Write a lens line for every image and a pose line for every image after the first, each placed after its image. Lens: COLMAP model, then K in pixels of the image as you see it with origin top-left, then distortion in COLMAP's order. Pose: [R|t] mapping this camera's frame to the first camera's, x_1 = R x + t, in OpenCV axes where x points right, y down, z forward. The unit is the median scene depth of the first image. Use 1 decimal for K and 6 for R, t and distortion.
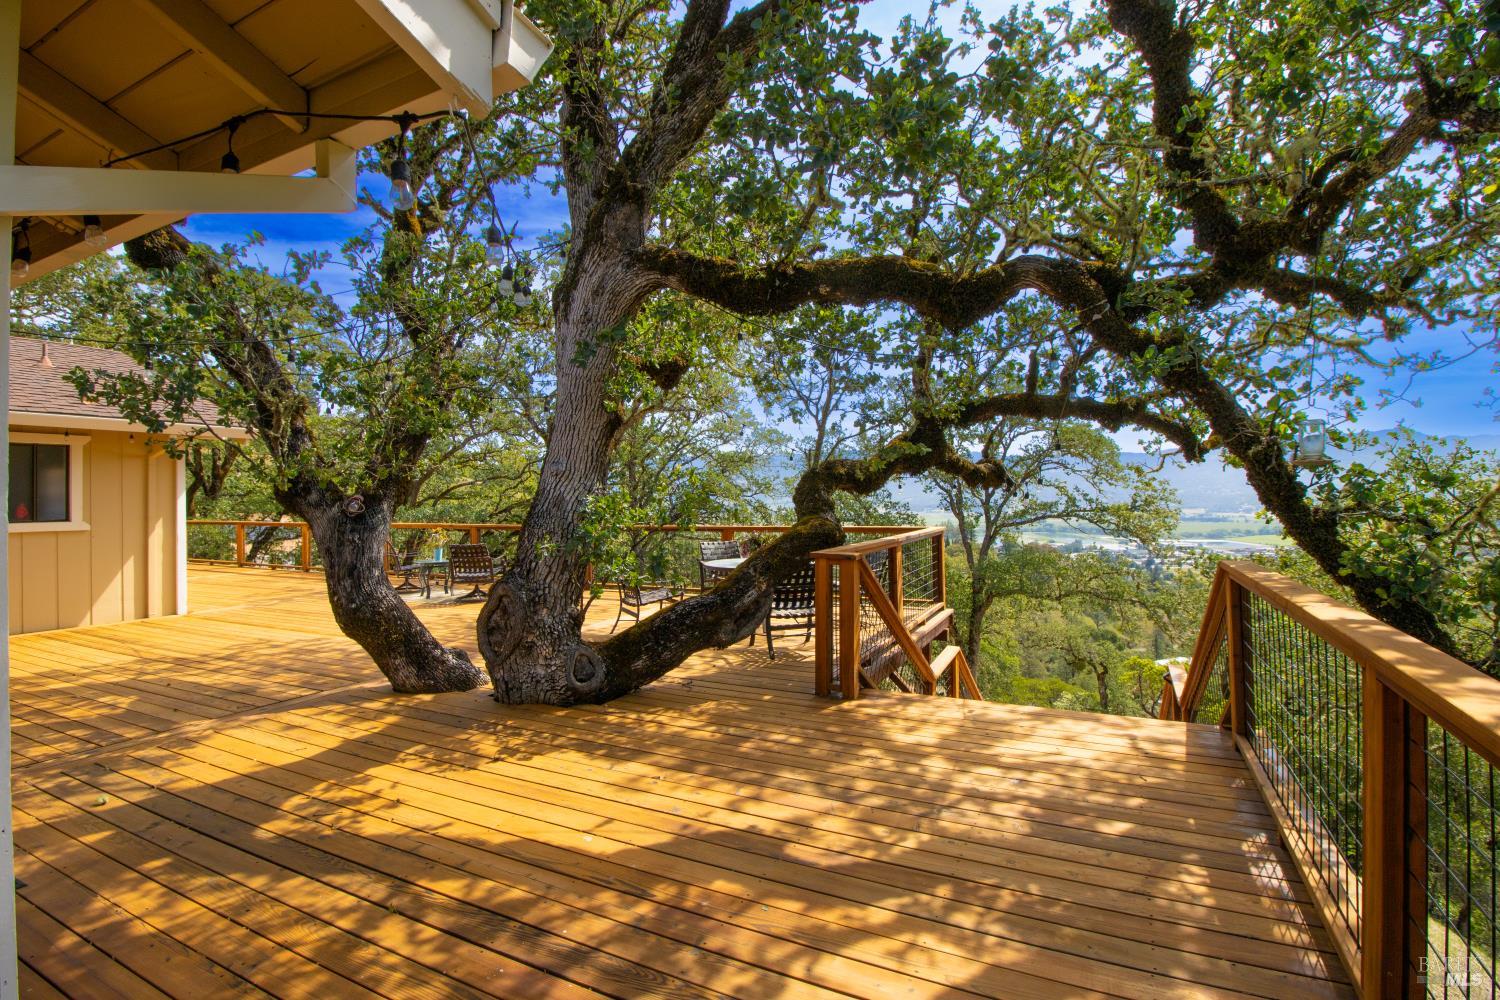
lens RADIAL K [[699.6, 0, 746.9], [0, 699.6, 500.7], [0, 0, 1]] dist [-0.000763, -0.000112]
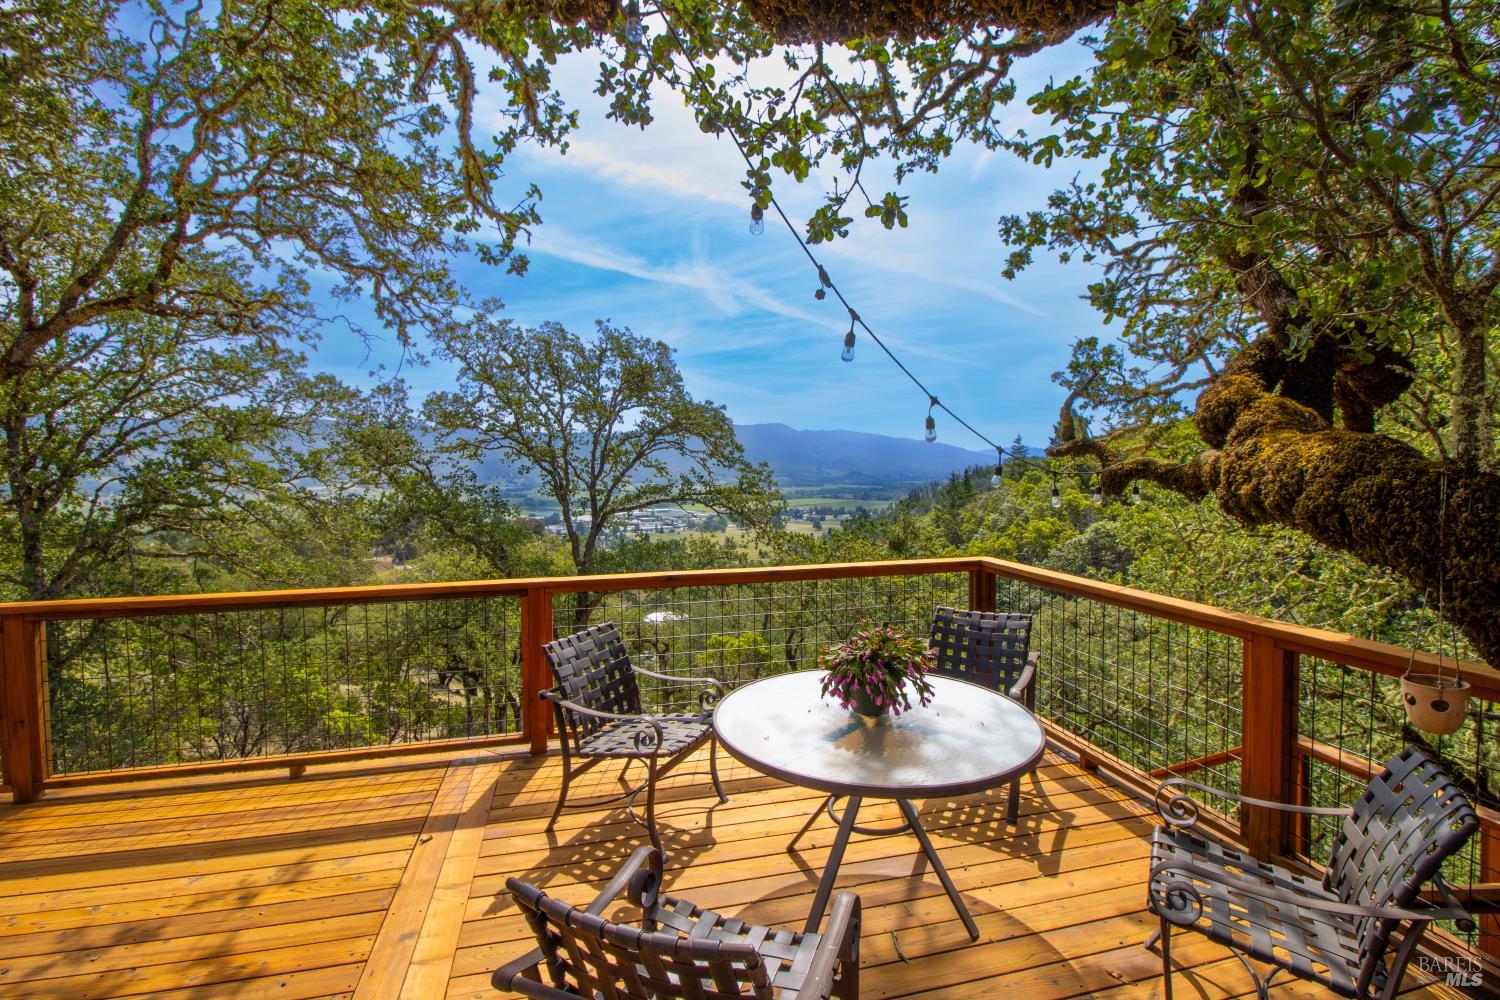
lens RADIAL K [[699.6, 0, 749.1], [0, 699.6, 495.9], [0, 0, 1]] dist [-0.000763, -0.000112]
pose [[0.745491, -0.021814, 0.666159, -0.095189], [0.000433, 0.999480, 0.032245, -0.013232], [-0.666516, -0.023750, 0.745112, 0.248932]]
